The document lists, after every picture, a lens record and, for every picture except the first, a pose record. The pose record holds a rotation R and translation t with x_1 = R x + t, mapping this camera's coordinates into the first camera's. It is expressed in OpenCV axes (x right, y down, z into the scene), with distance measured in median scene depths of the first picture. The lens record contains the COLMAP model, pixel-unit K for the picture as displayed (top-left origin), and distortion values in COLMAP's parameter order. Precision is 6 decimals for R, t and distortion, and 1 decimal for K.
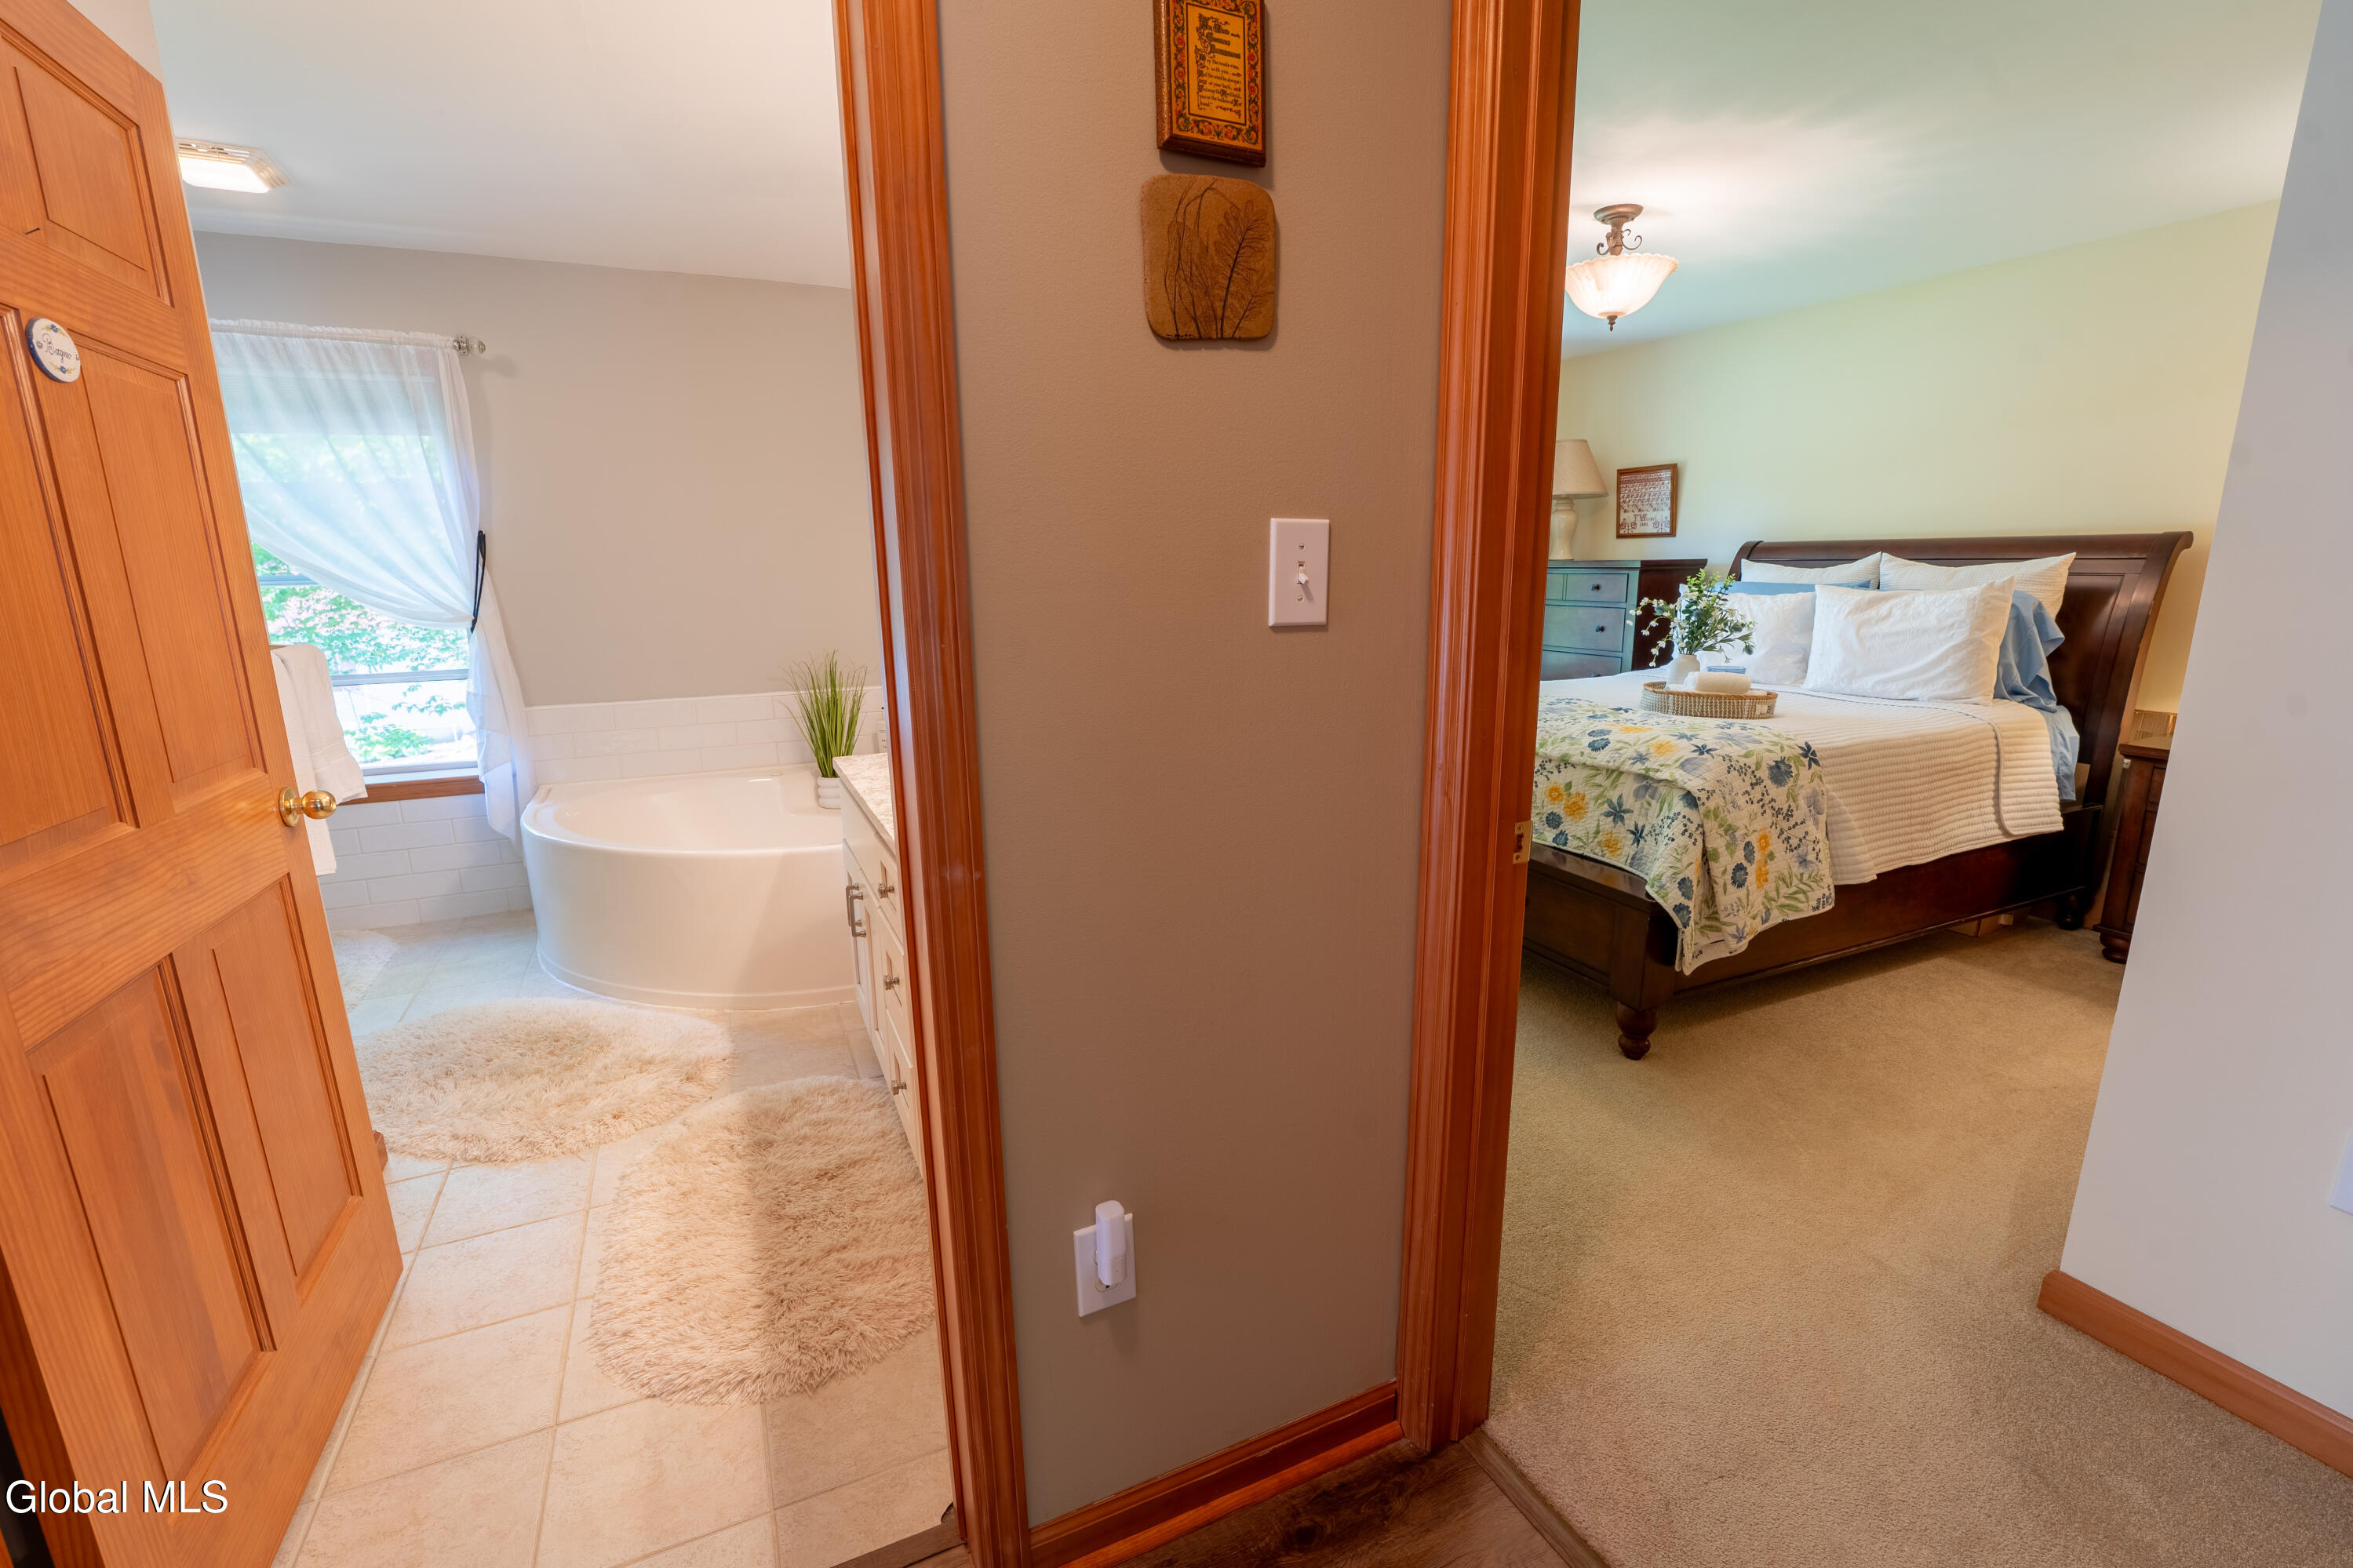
lens RADIAL K [[1007.9, 0, 1185.5], [0, 1007.9, 780.8], [0, 0, 1]] dist [-0.022861, 0.003792]
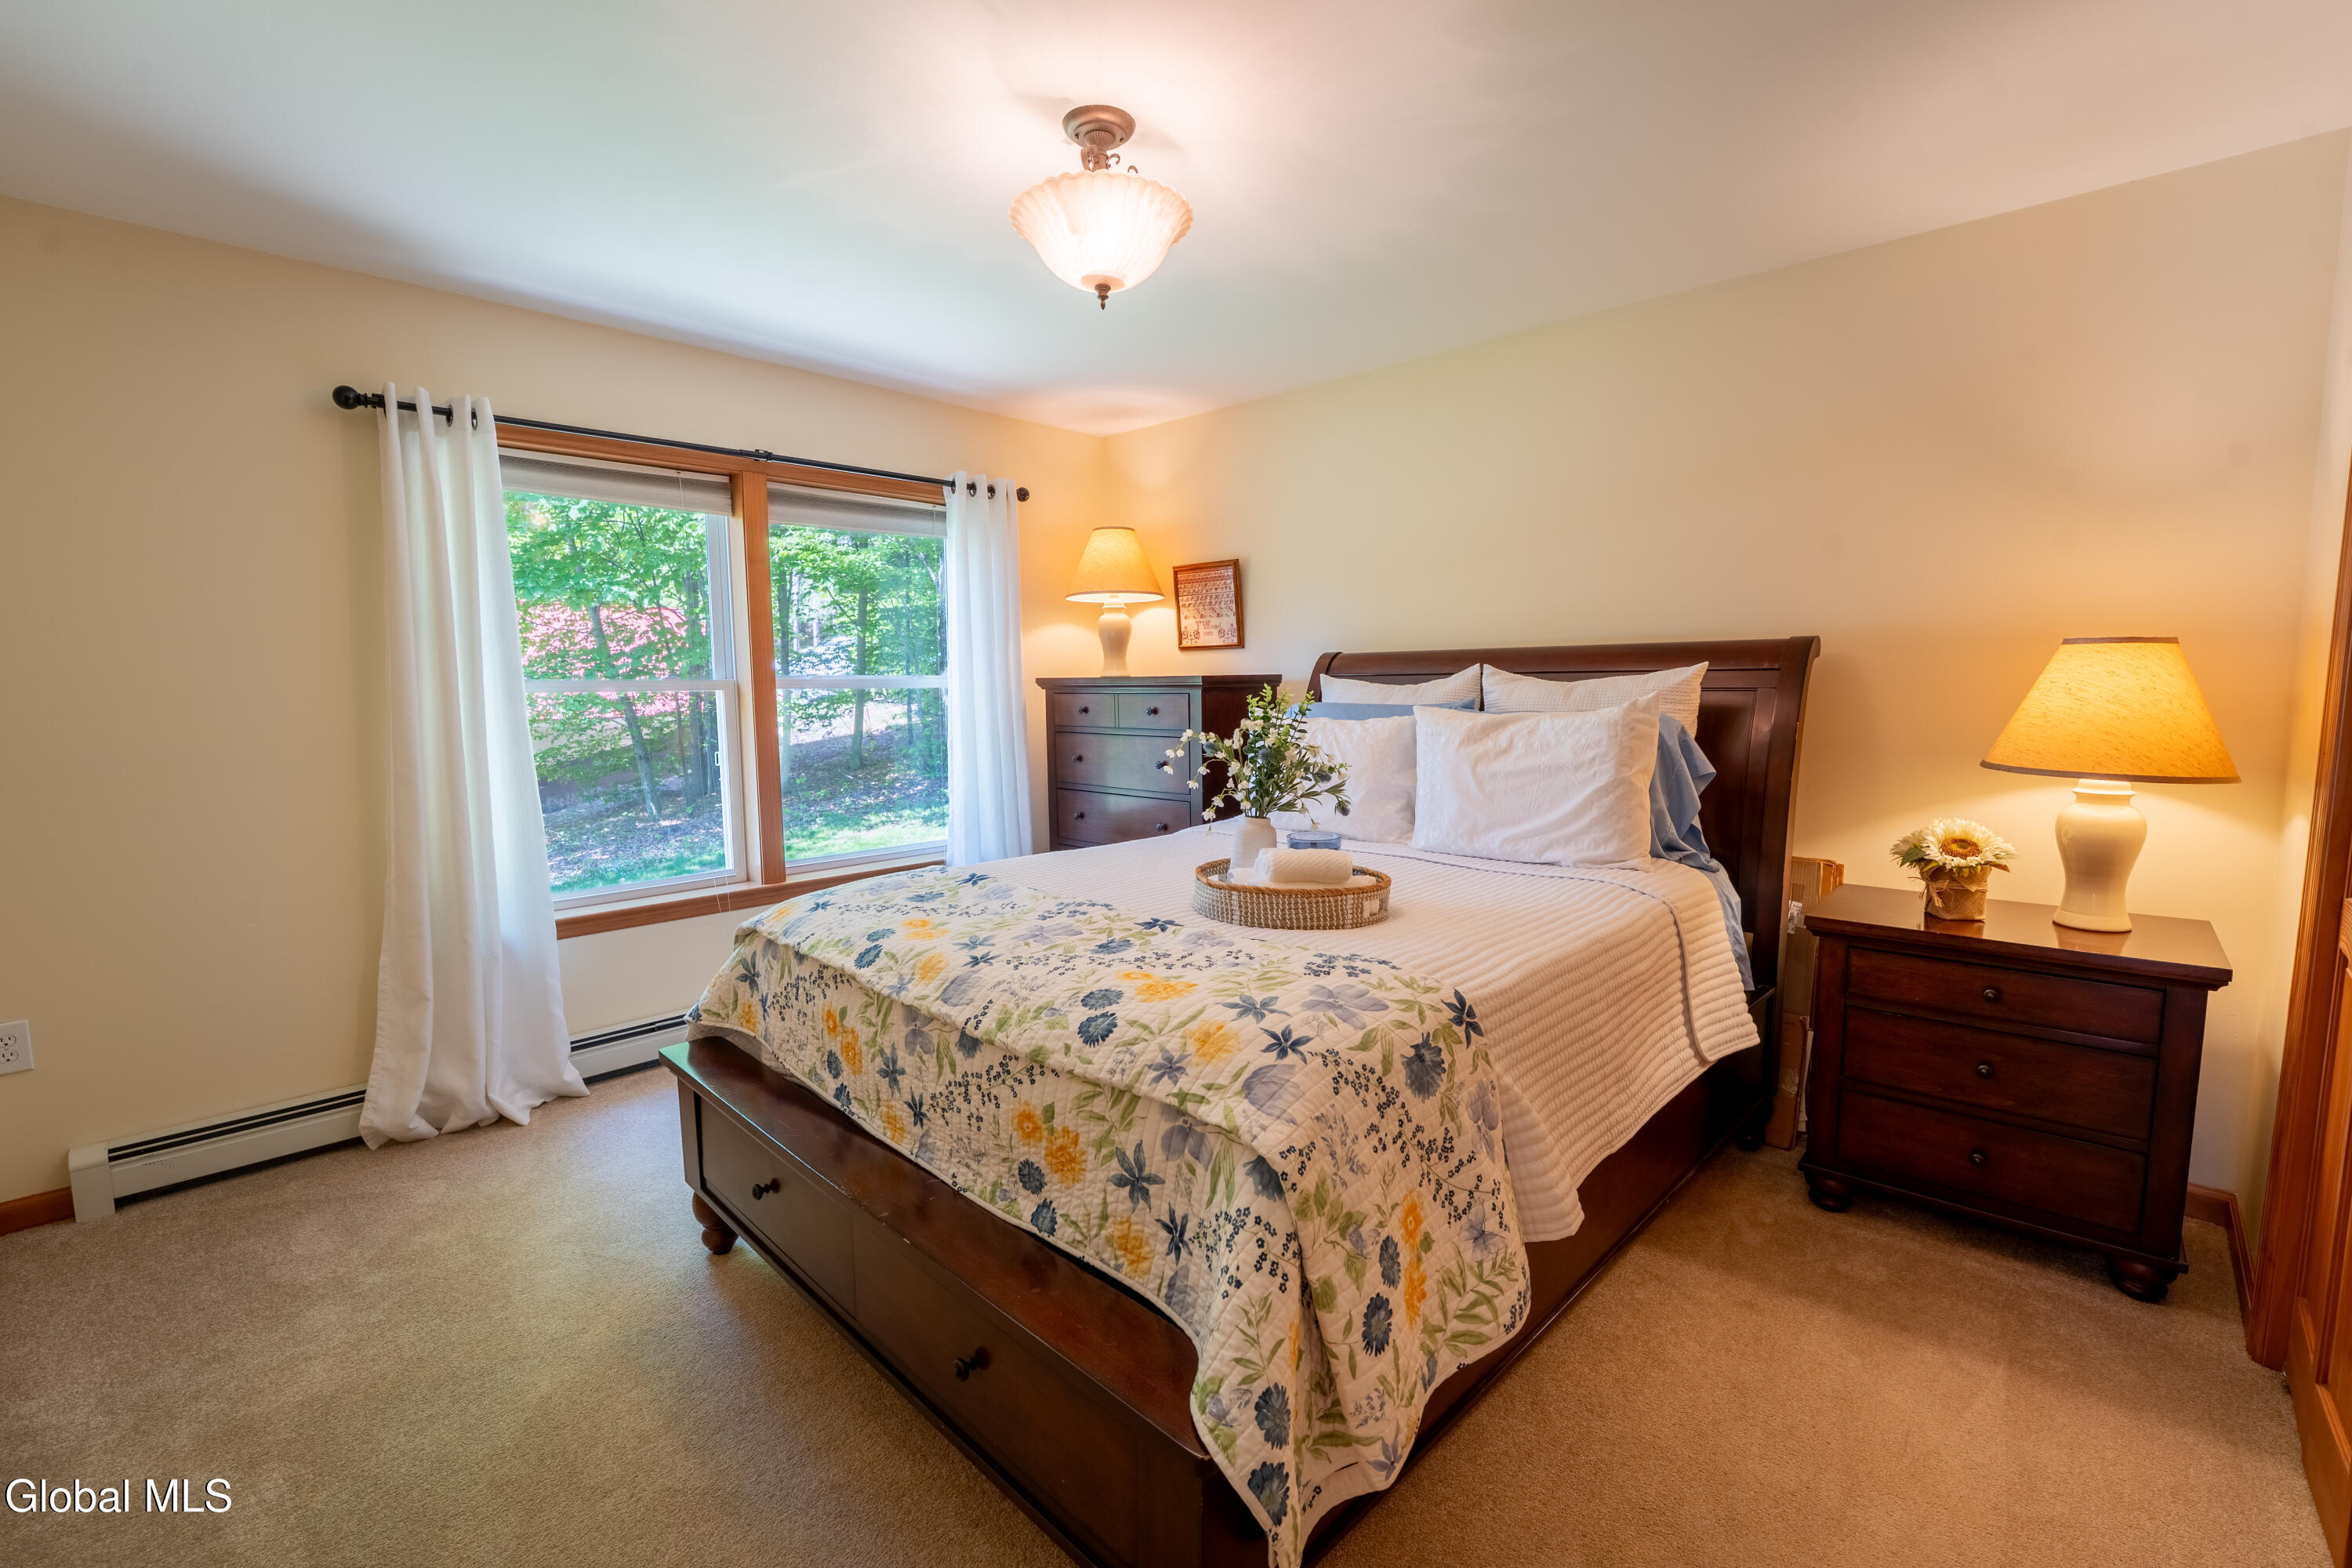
lens RADIAL K [[1007.6, 0, 1186.4], [0, 1007.6, 782.3], [0, 0, 1]] dist [-0.022861, 0.003792]
pose [[0.933313, -0.033813, 0.357469, 0.256525], [0.075680, 0.991716, -0.103784, -0.094172], [-0.350999, 0.123917, 0.928140, 0.466036]]
